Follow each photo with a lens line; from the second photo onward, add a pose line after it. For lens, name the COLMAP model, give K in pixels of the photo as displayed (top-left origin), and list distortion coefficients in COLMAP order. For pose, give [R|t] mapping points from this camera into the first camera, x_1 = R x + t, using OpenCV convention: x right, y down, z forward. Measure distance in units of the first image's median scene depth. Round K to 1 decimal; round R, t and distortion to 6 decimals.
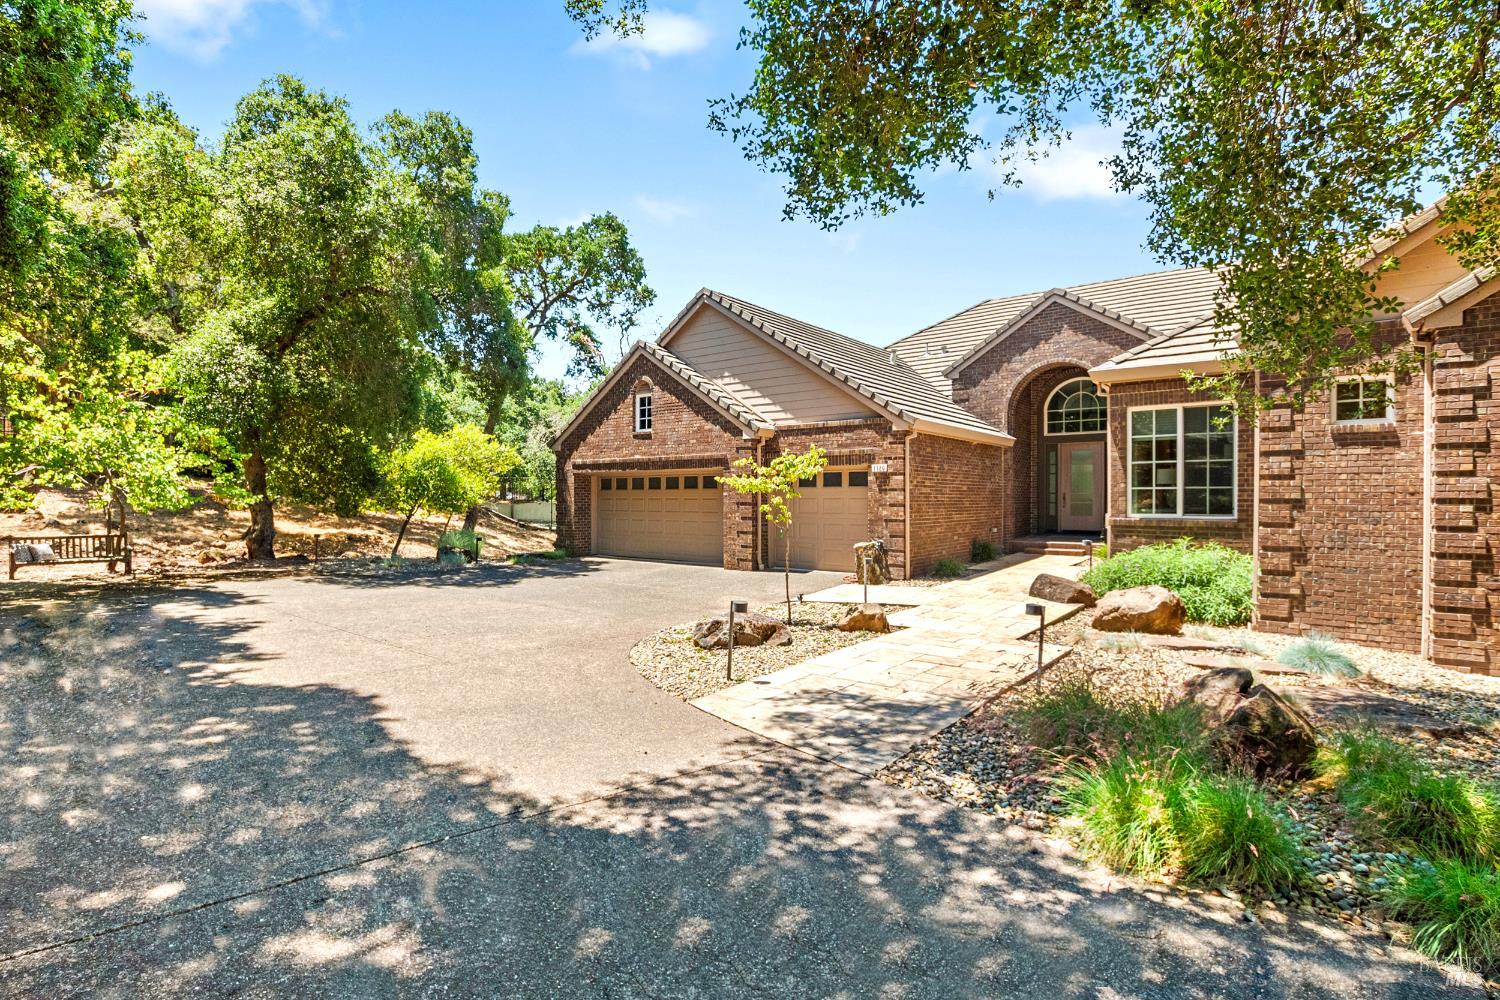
lens RADIAL K [[656.1, 0, 750.0], [0, 656.1, 500.0], [0, 0, 1]] dist [-0.020209, 0.000568]
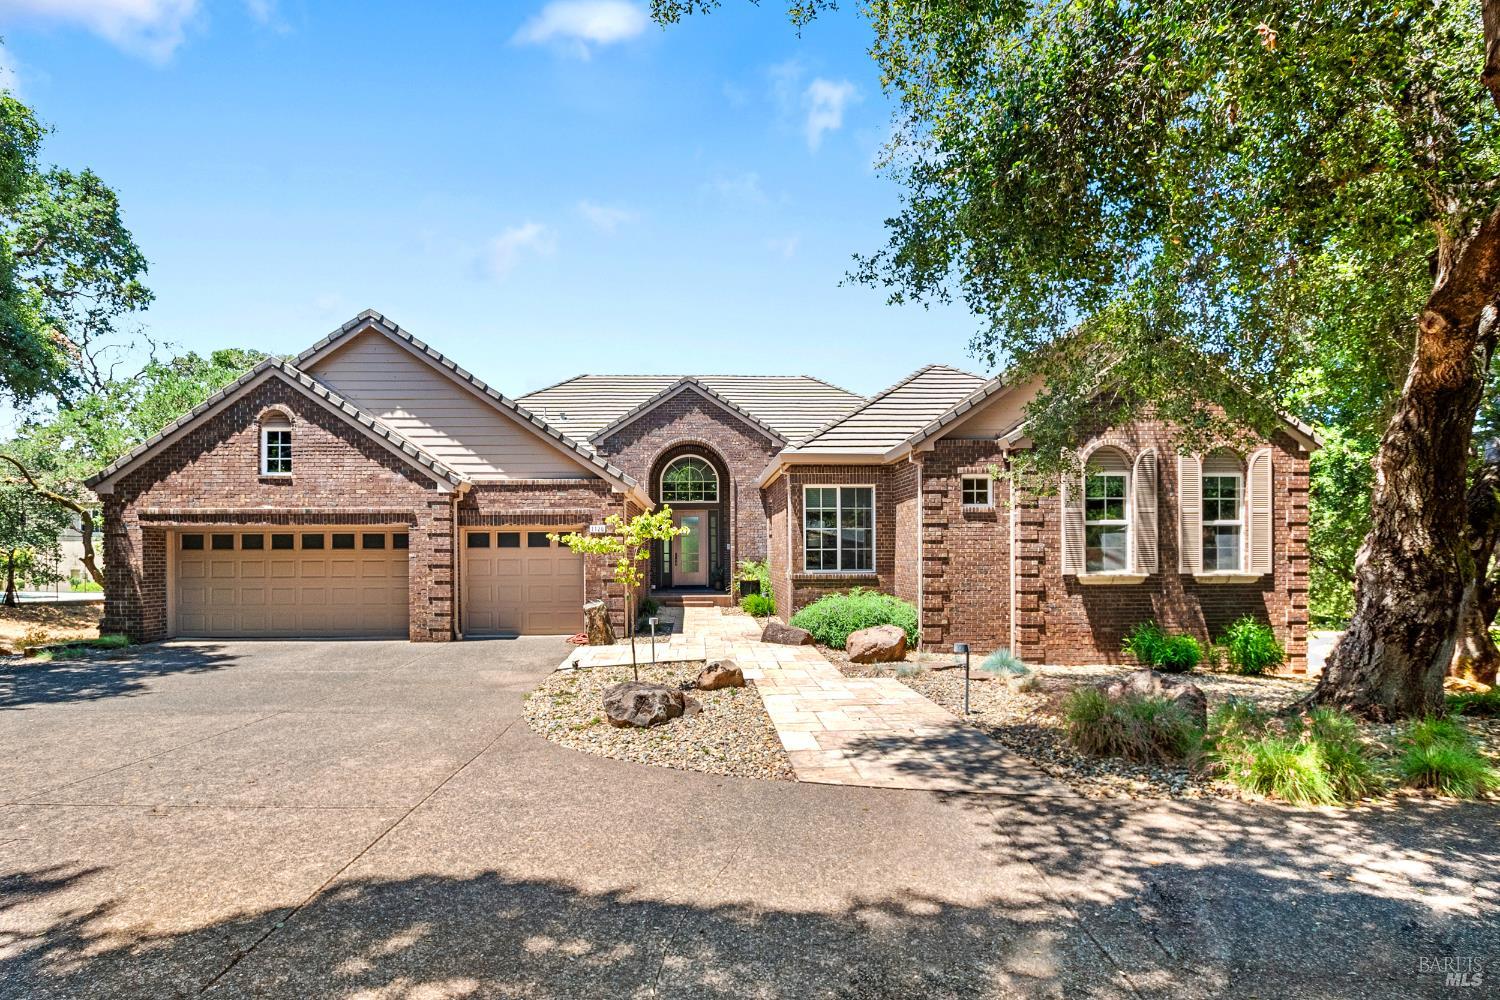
lens RADIAL K [[623.4, 0, 749.7], [0, 623.4, 556.3], [0, 0, 1]] dist [-0.019348, 0.000357]
pose [[0.798636, -0.003509, 0.601804, -0.207896], [0.007433, 0.999964, -0.004033, -0.000835], [-0.601768, 0.007693, 0.798634, 0.101649]]
